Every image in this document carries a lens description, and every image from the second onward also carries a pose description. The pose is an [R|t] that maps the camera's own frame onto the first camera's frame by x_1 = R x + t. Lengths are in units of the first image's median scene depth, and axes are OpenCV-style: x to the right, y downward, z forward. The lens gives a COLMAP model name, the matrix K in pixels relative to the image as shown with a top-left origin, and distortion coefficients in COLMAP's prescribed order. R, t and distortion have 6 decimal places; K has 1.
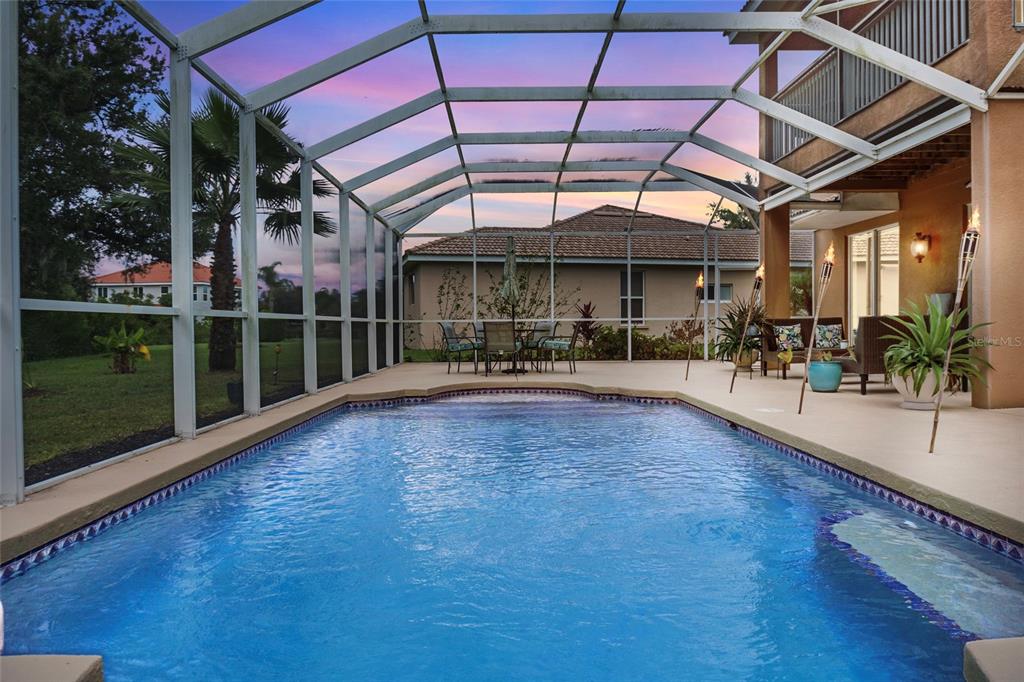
lens RADIAL K [[700.6, 0, 519.2], [0, 700.6, 344.2], [0, 0, 1]] dist [-0.000314, 0.003720]
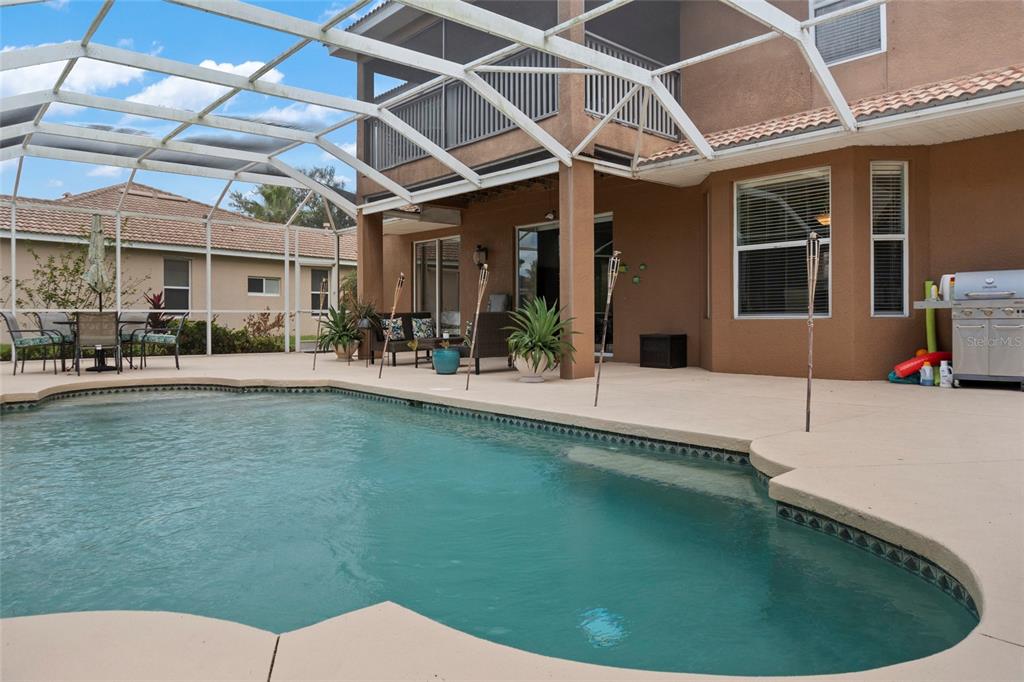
lens RADIAL K [[700.6, 0, 519.2], [0, 700.6, 344.2], [0, 0, 1]] dist [-0.000314, 0.003720]
pose [[0.770805, -0.016031, 0.636869, -0.181054], [0.010308, 0.999866, 0.012691, 0.002110], [-0.636987, -0.003217, 0.770868, -0.009325]]
